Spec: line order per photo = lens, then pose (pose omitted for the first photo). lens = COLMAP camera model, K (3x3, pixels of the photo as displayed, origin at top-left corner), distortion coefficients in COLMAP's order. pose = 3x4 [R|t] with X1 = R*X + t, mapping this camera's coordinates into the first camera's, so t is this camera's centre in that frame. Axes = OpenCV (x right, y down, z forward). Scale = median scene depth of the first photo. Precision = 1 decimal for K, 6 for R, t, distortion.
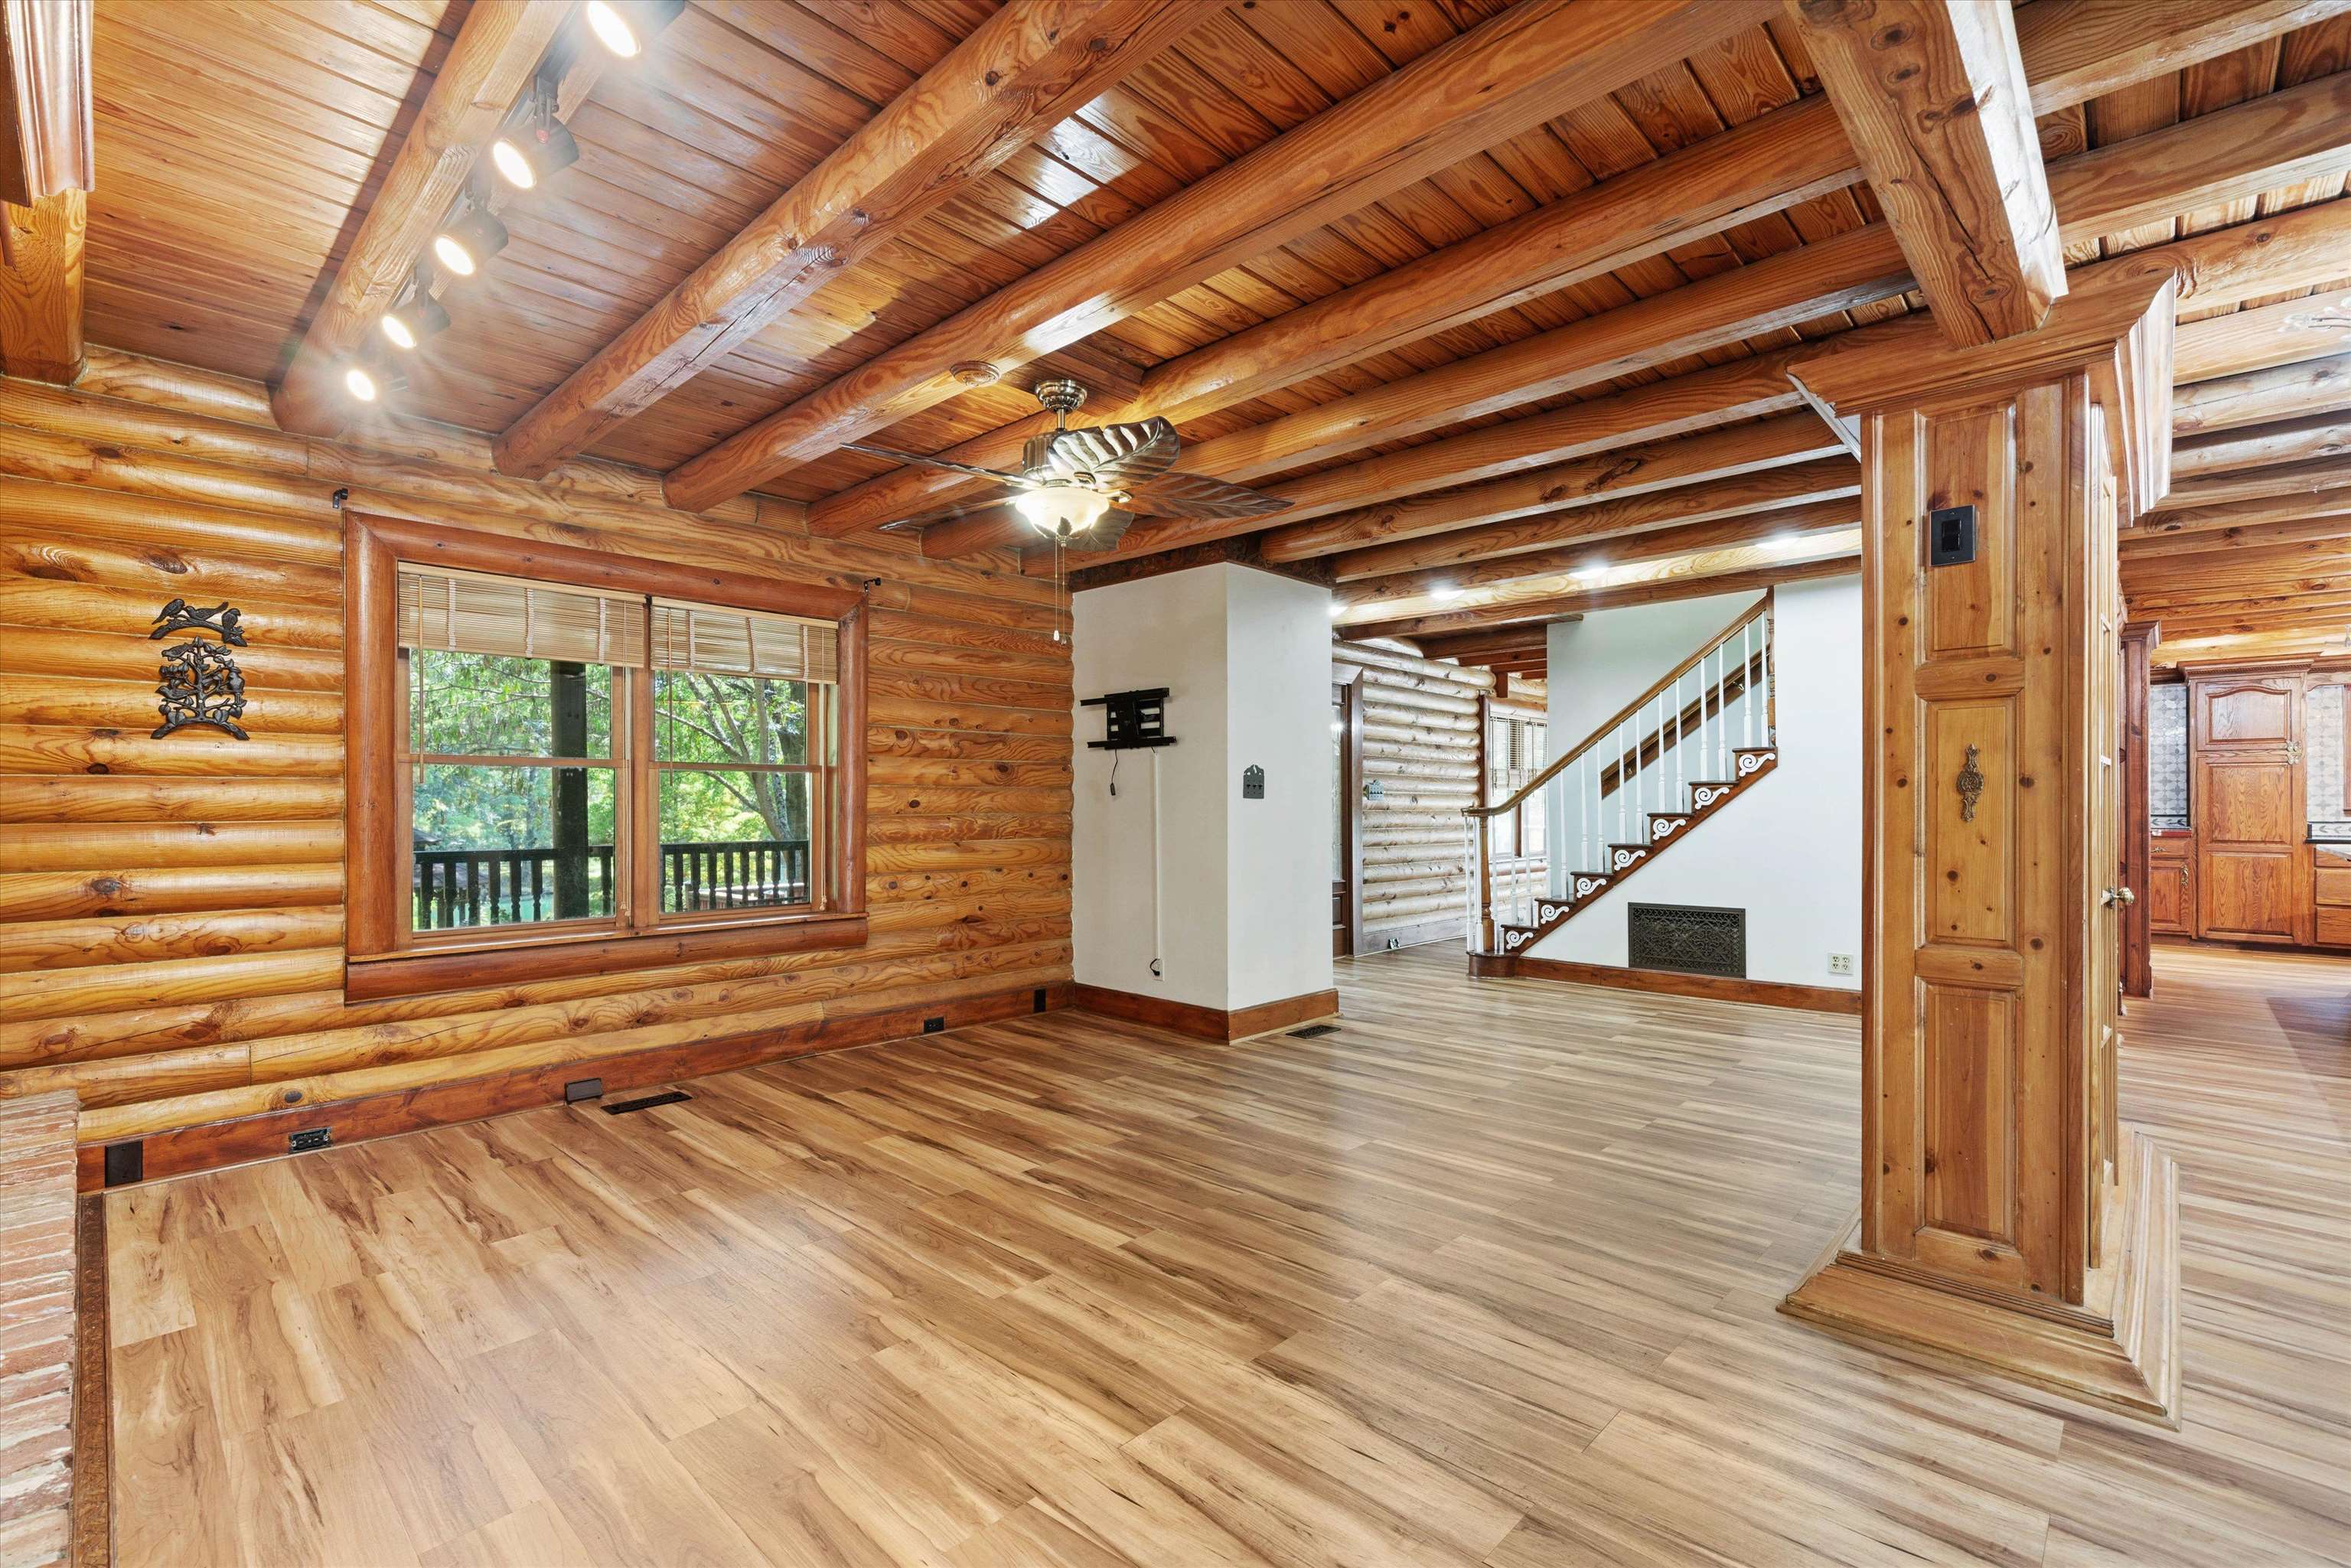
lens RADIAL K [[1049.7, 0, 1169.4], [0, 1049.7, 797.3], [0, 0, 1]] dist [0.002610, 0.000020]
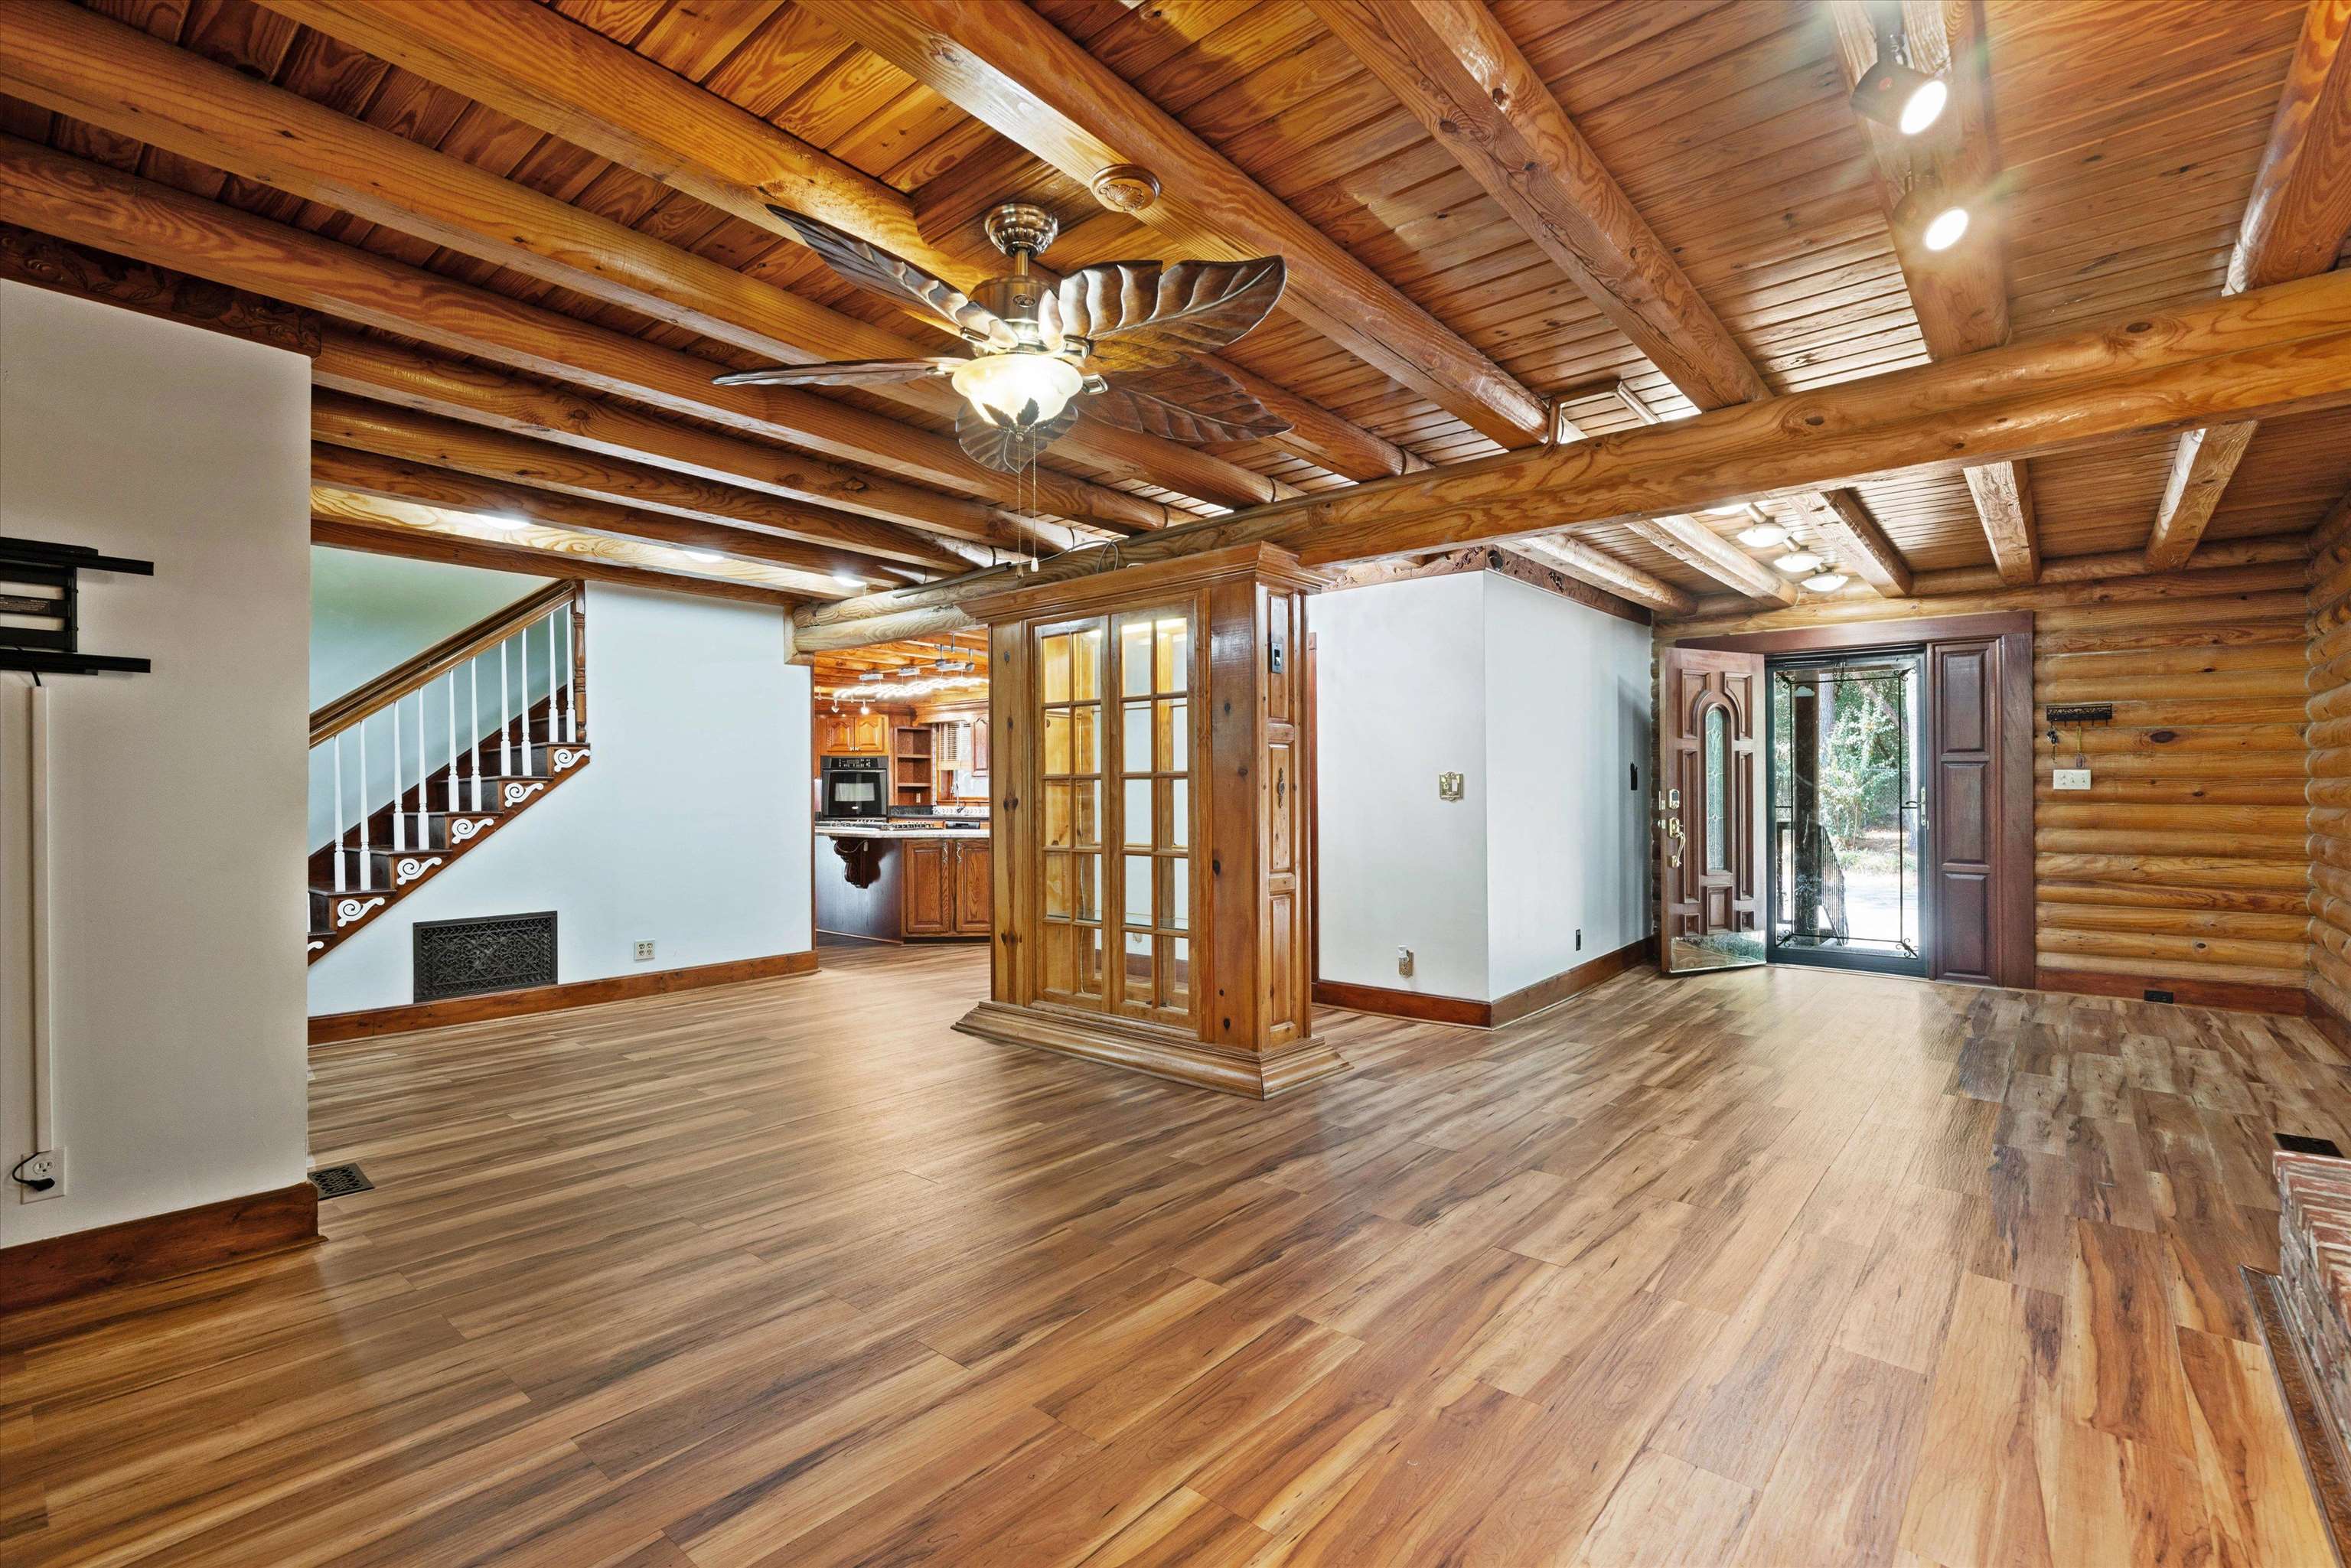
lens RADIAL K [[1049.7, 0, 1169.4], [0, 1049.7, 797.3], [0, 0, 1]] dist [0.002610, 0.000020]
pose [[-0.053917, 0.002316, 0.998543, -0.684543], [-0.003788, 0.999990, -0.002524, 0.005211], [-0.998538, -0.003919, -0.053908, 0.782146]]
